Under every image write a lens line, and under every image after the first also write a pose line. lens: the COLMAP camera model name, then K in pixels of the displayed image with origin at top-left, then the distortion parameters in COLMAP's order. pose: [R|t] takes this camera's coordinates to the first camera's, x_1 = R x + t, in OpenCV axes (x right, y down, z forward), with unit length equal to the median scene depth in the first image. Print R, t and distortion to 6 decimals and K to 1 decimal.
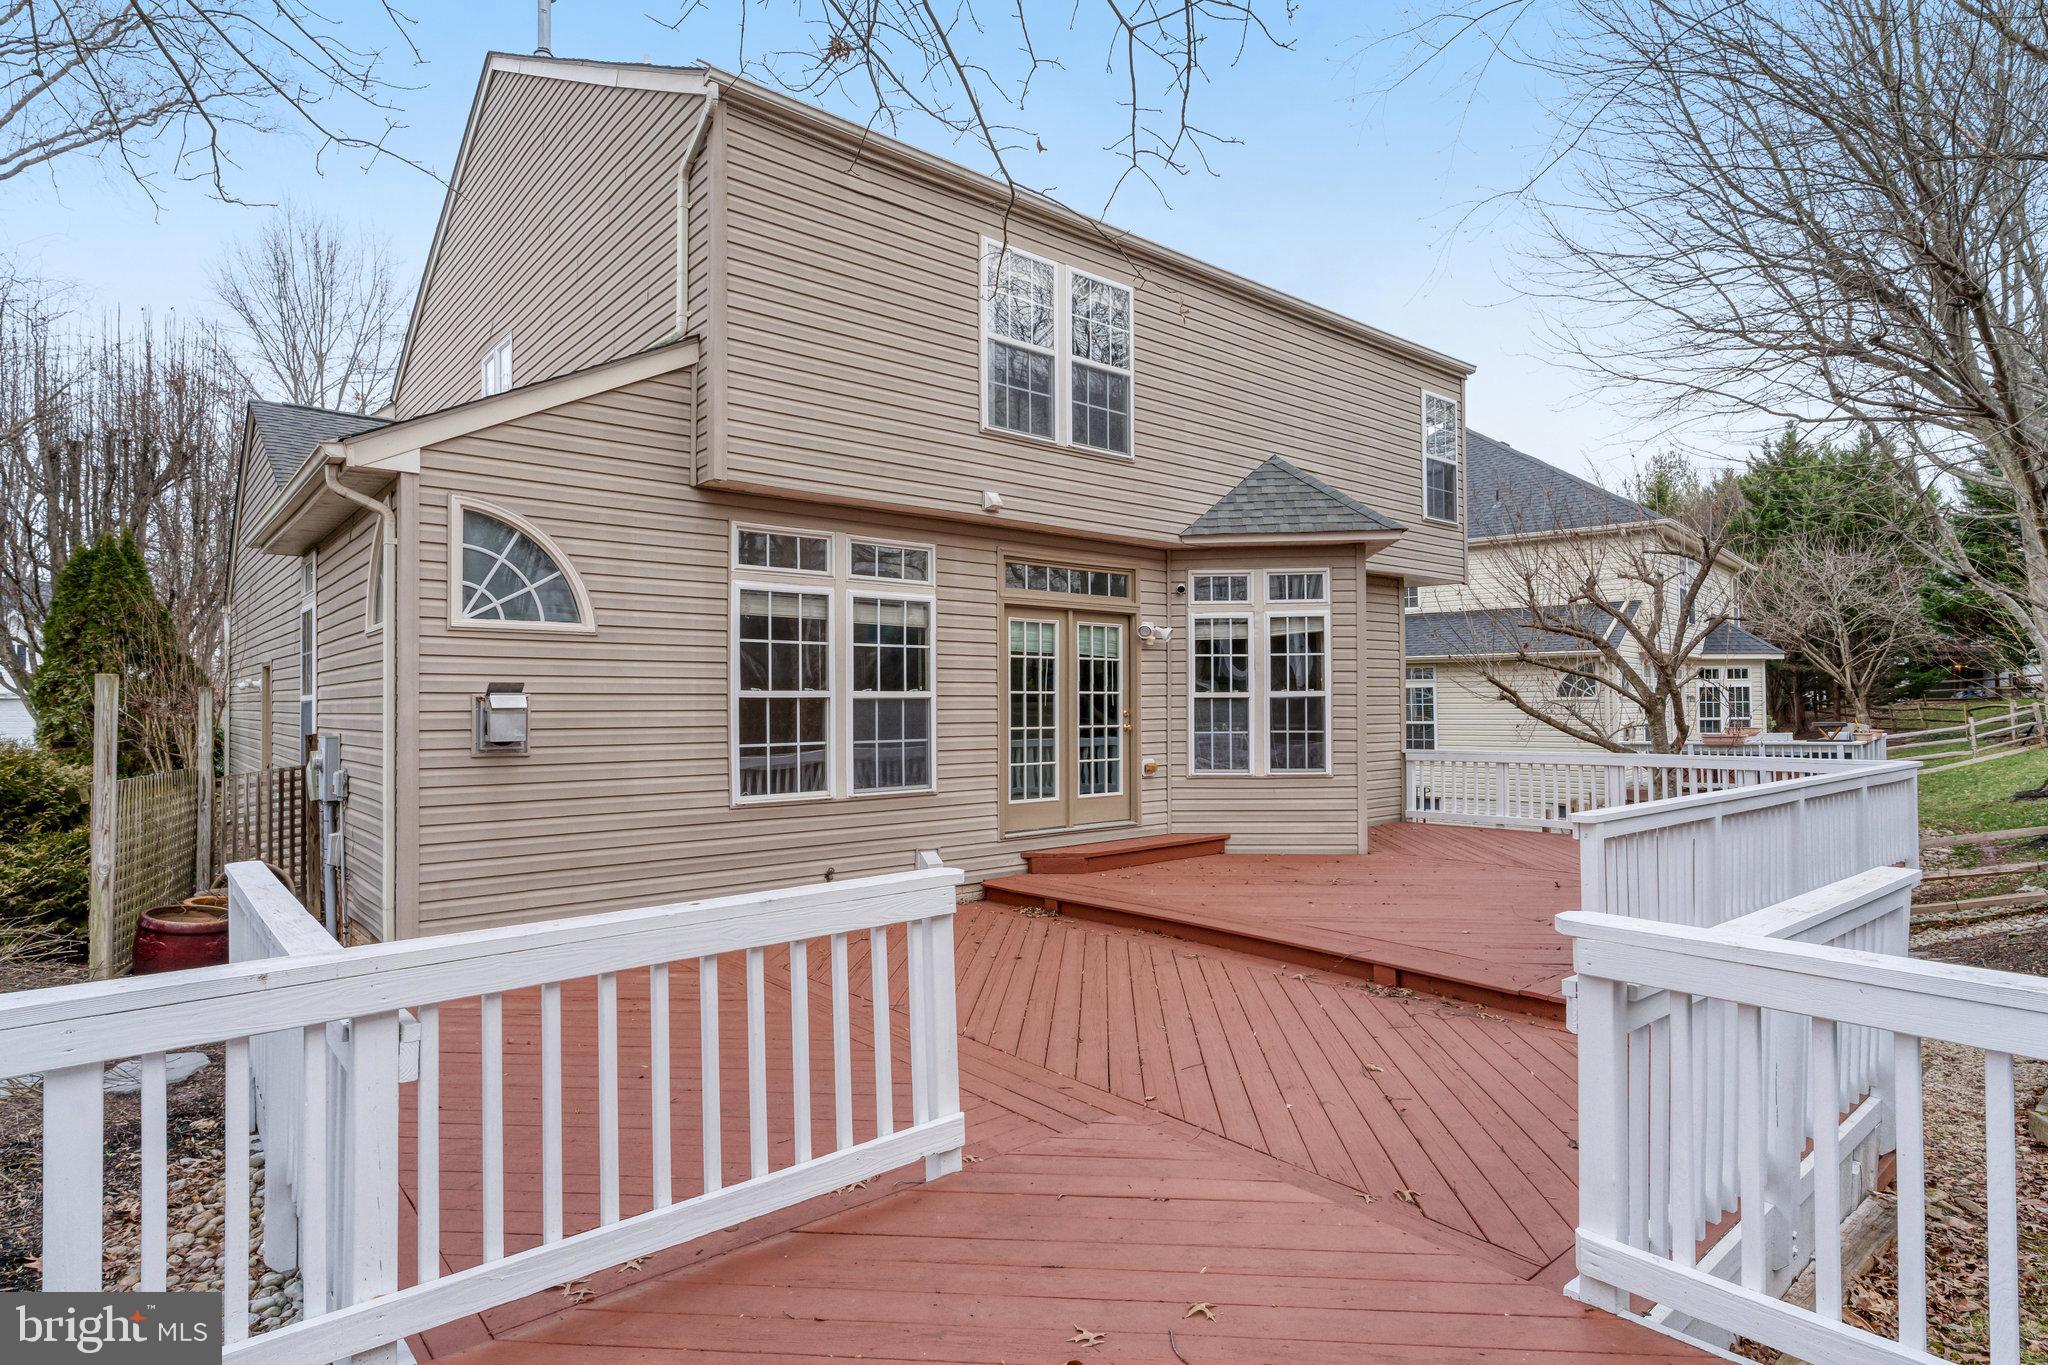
lens RADIAL K [[1064.5, 0, 1016.5], [0, 1064.5, 675.8], [0, 0, 1]] dist [-0.035344, 0.001336]
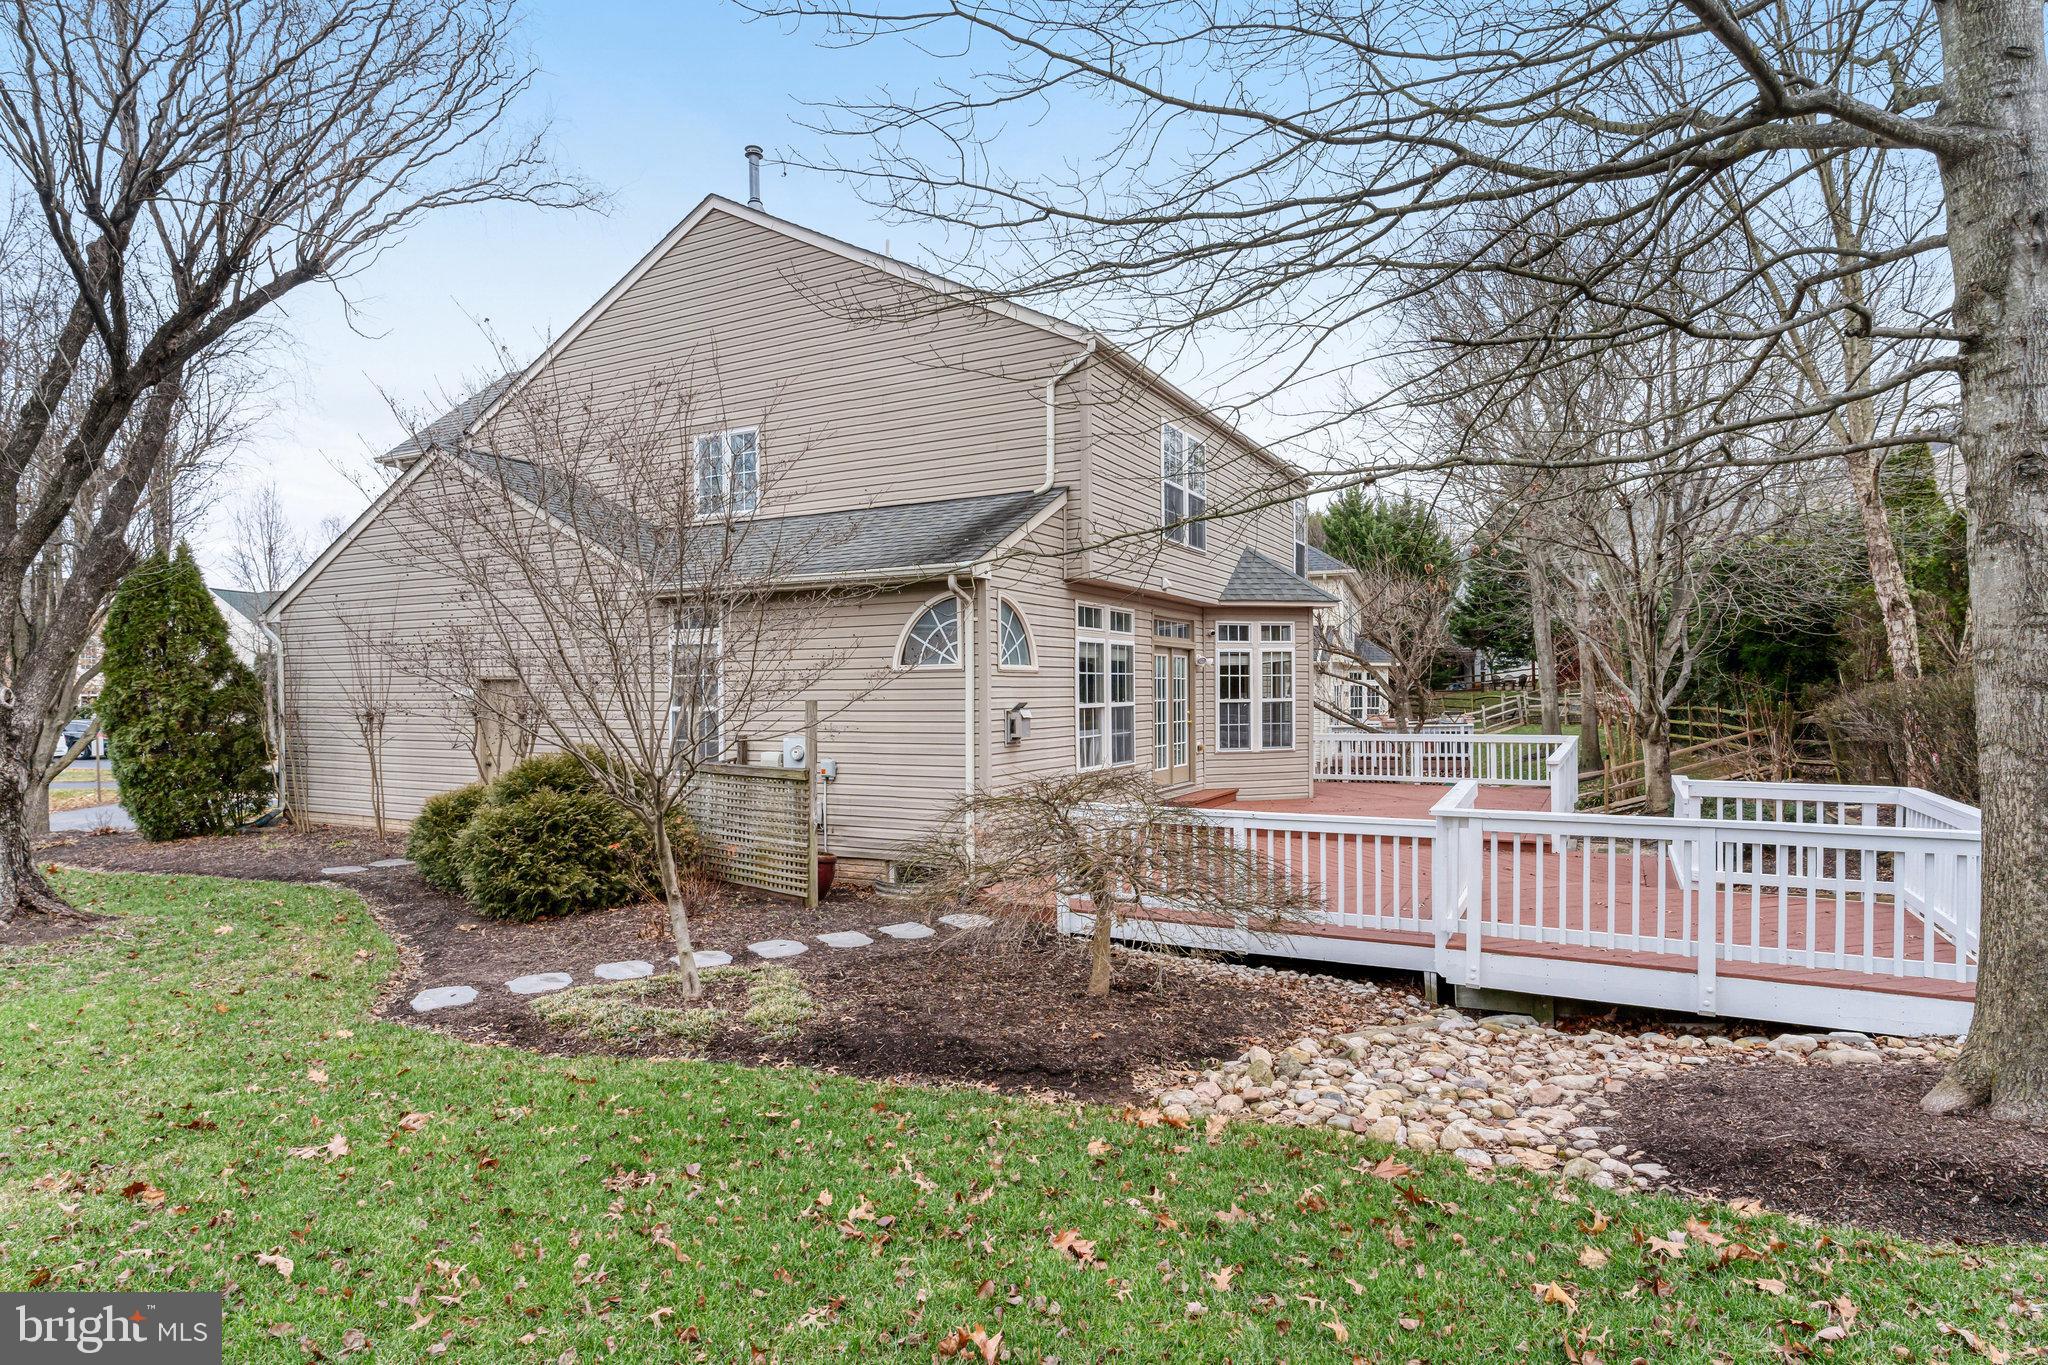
lens RADIAL K [[1075.6, 0, 1021.1], [0, 1075.6, 641.7], [0, 0, 1]] dist [-0.067288, 0.042857]
pose [[0.932127, 0.018275, 0.361670, -0.695859], [-0.012245, 0.999745, -0.018956, -0.036191], [-0.361925, 0.013240, 0.932113, -0.377309]]
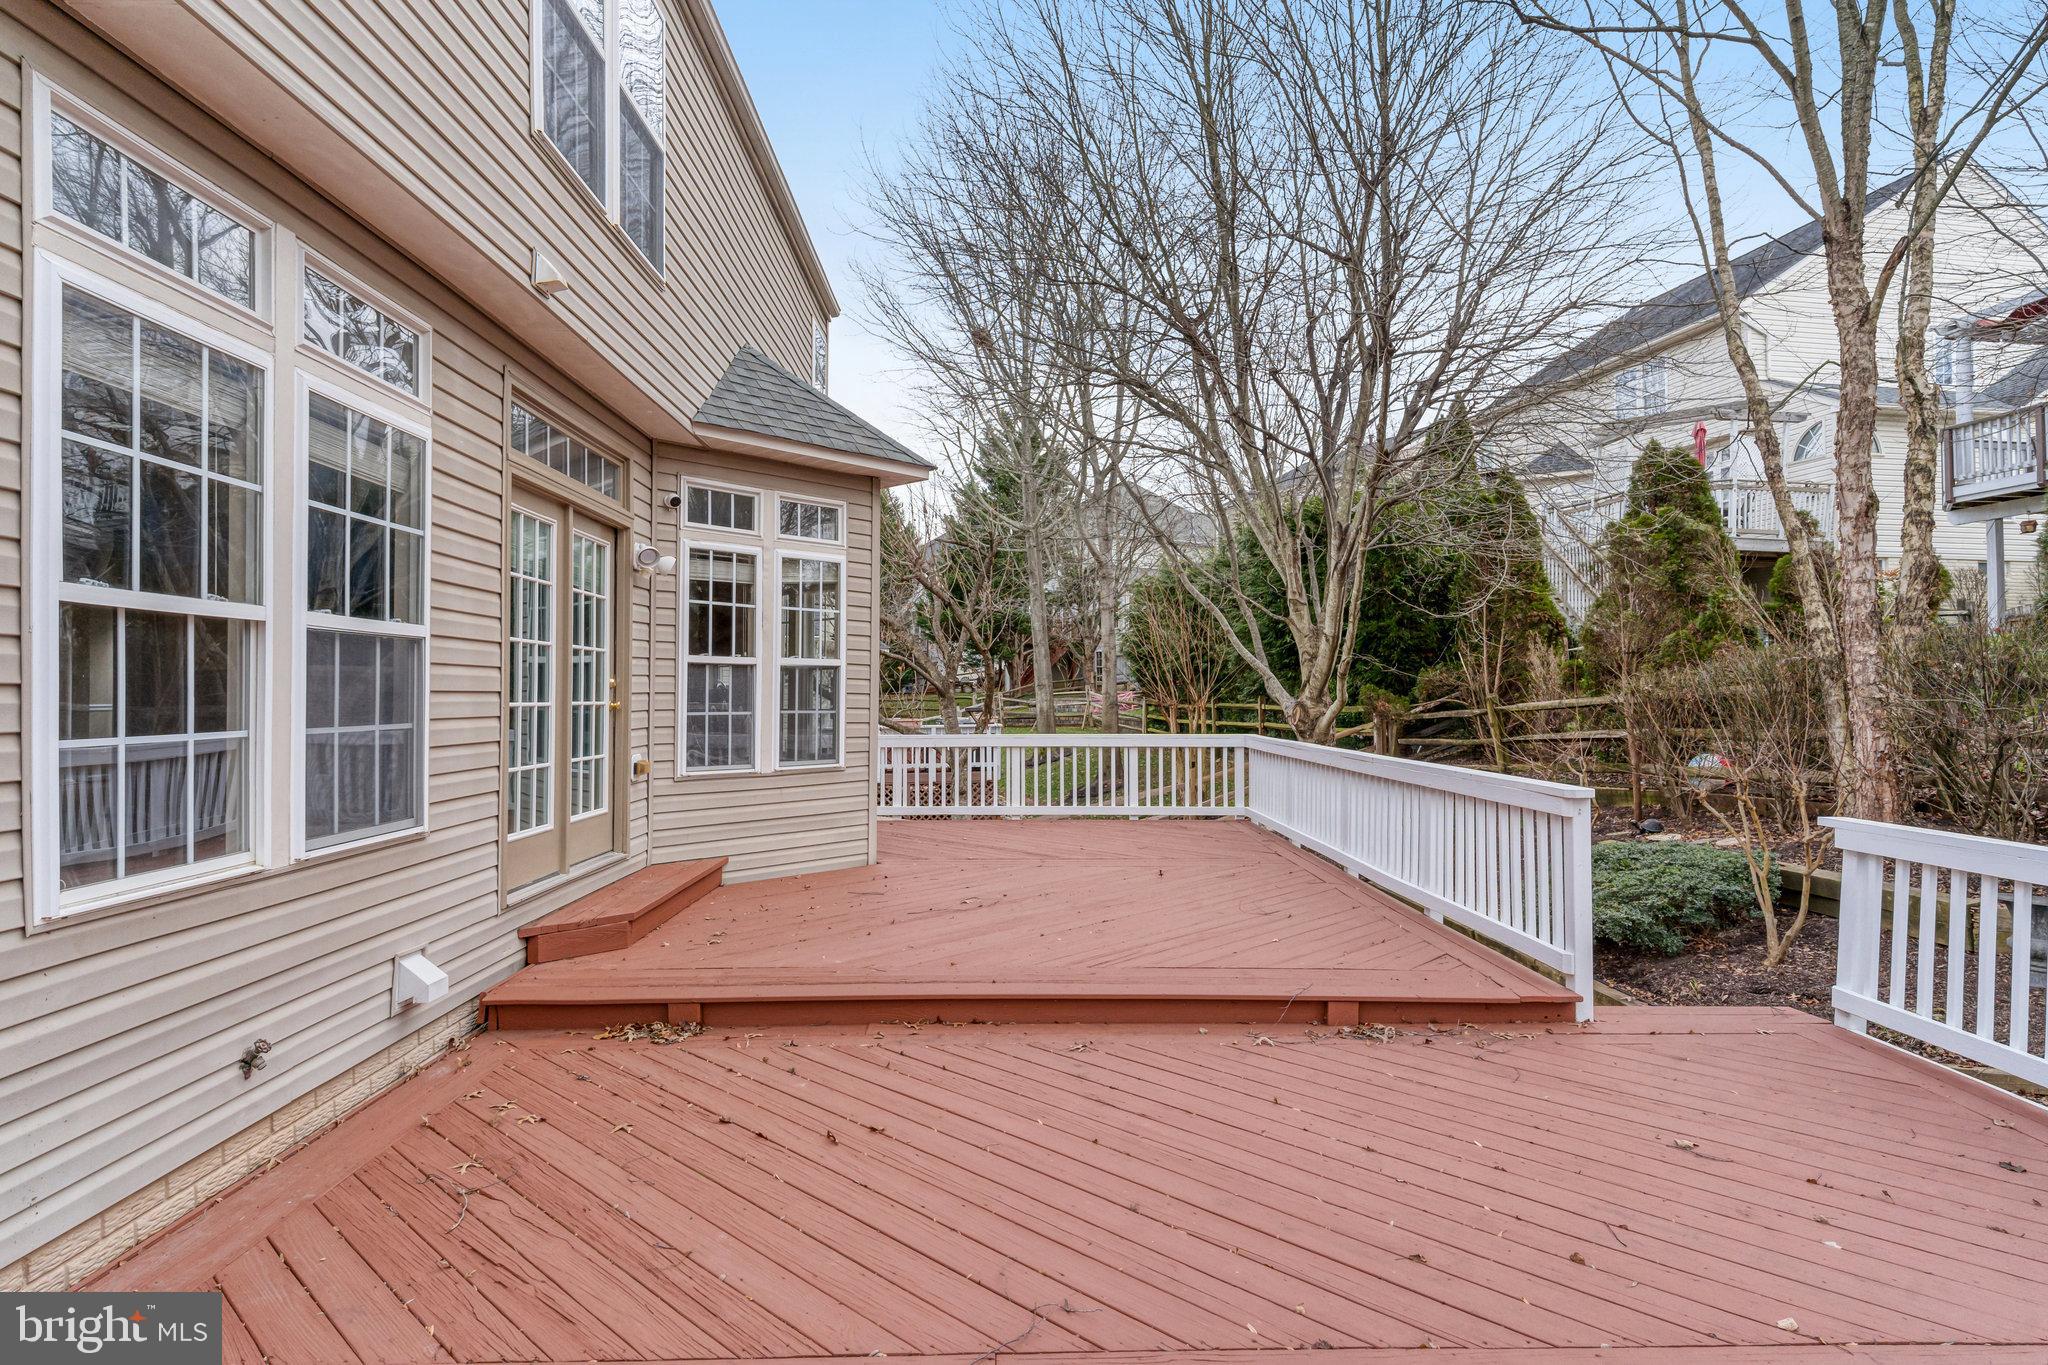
lens RADIAL K [[1093.6, 0, 1027.1], [0, 1093.6, 666.6], [0, 0, 1]] dist [-0.014310, 0.001319]
pose [[0.631782, 0.026790, 0.774683, -0.244162], [-0.023856, 0.999601, -0.015113, 0.028986], [-0.774779, -0.008932, 0.632169, 0.398021]]
